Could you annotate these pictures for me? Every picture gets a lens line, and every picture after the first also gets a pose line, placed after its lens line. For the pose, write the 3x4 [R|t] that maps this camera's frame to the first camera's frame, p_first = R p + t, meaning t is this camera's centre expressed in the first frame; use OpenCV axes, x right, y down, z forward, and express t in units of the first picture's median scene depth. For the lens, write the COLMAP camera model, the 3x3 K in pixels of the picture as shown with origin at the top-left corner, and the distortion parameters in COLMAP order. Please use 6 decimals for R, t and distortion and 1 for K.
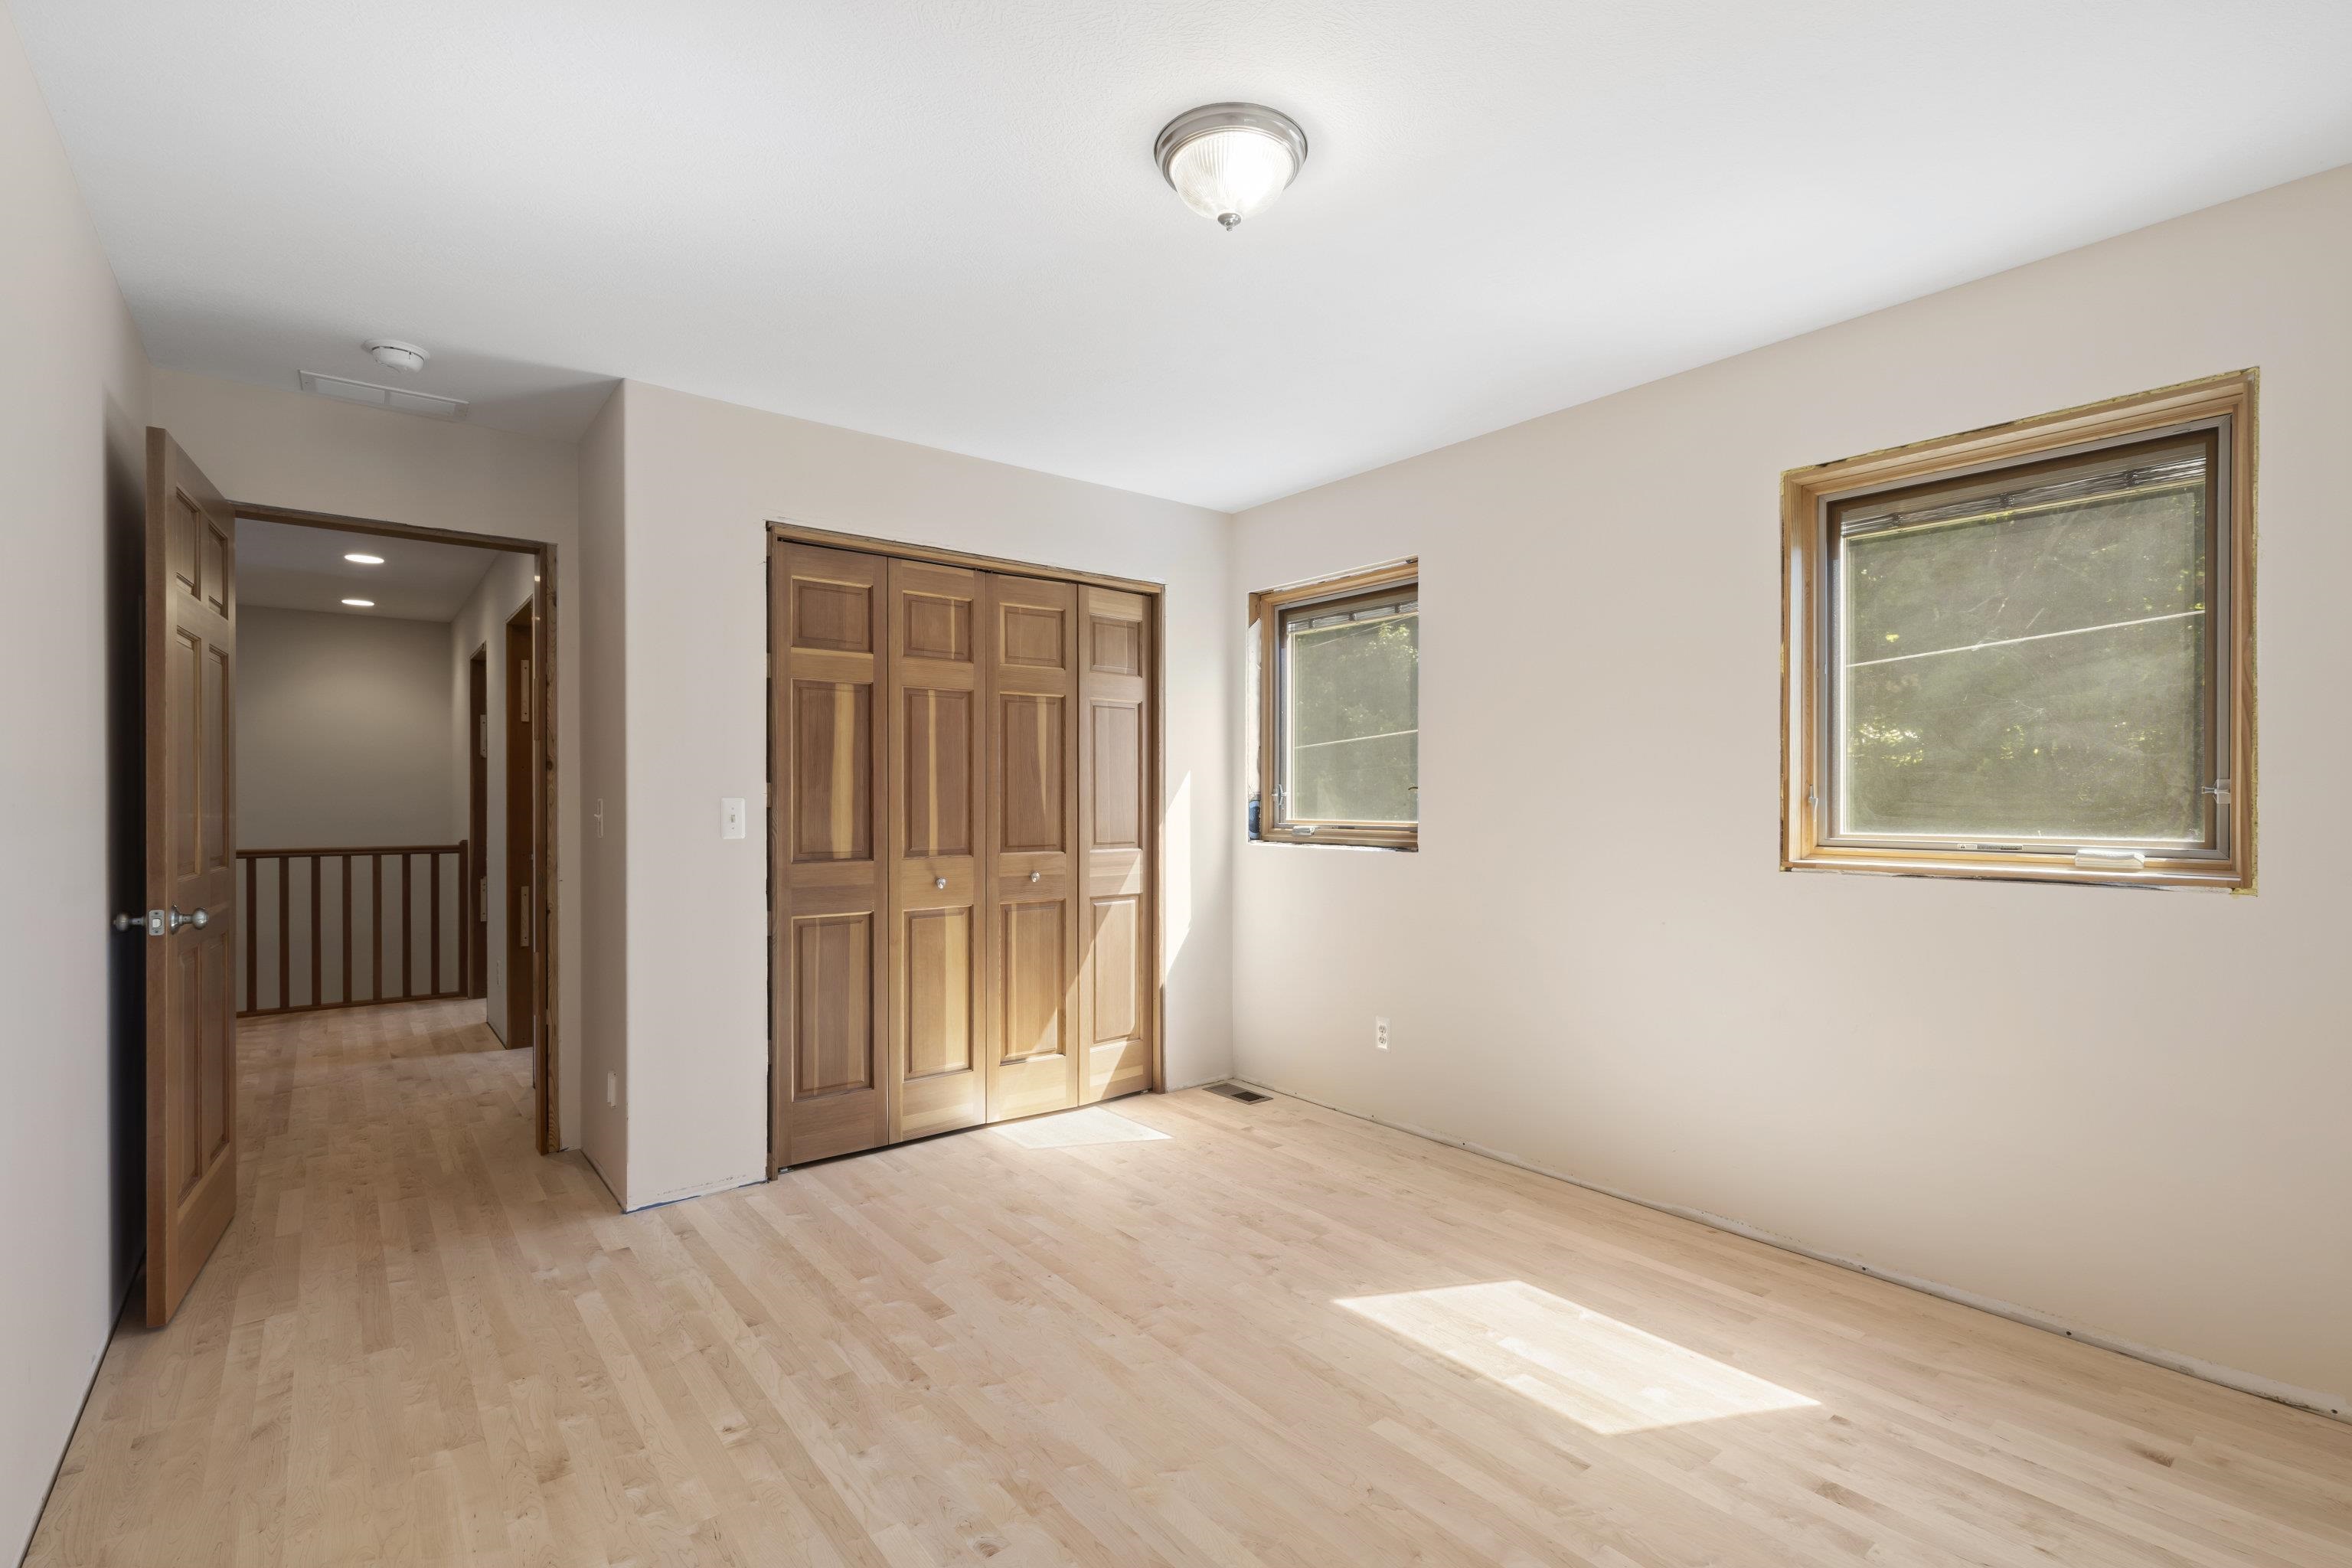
lens RADIAL K [[1066.3, 0, 1182.0], [0, 1066.3, 790.5], [0, 0, 1]] dist [0.002546, -0.000029]
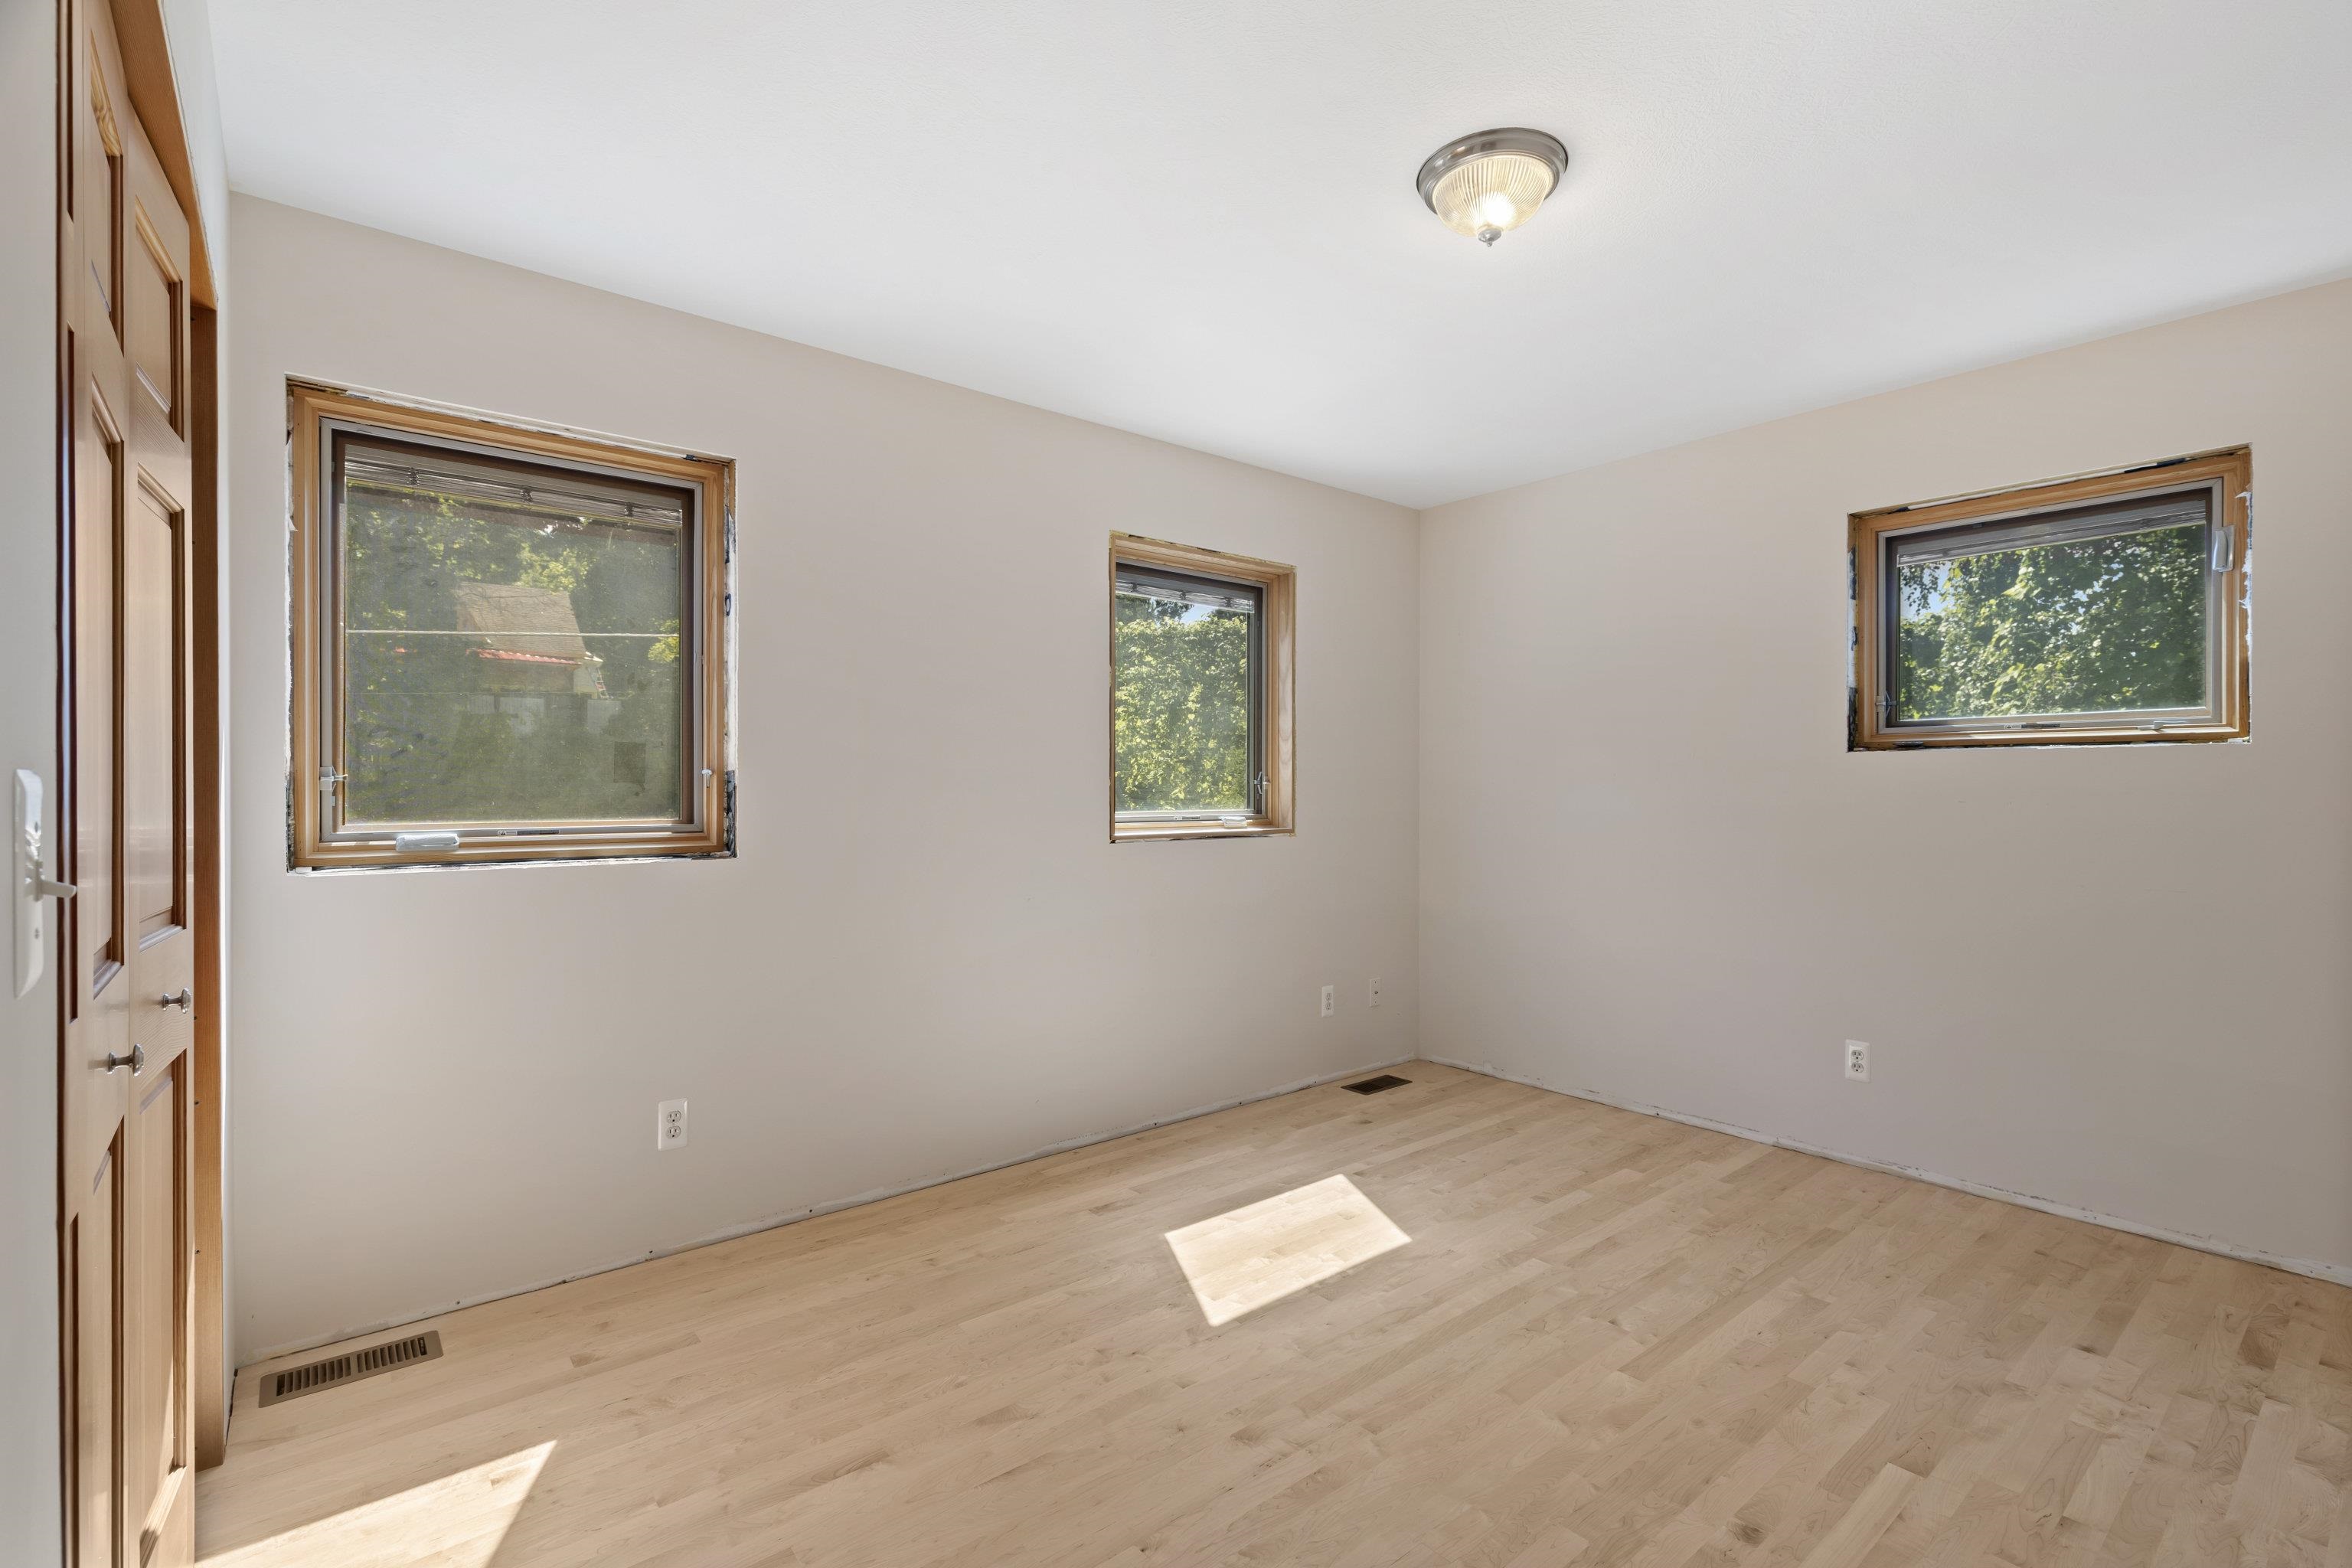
lens RADIAL K [[1066.3, 0, 1193.4], [0, 1066.3, 781.0], [0, 0, 1]] dist [0.002546, -0.000029]
pose [[-0.024657, 0.003418, 0.999690, -0.692451], [-0.009708, 0.999946, -0.003659, 0.004419], [-0.999649, -0.009795, -0.024622, 0.907768]]
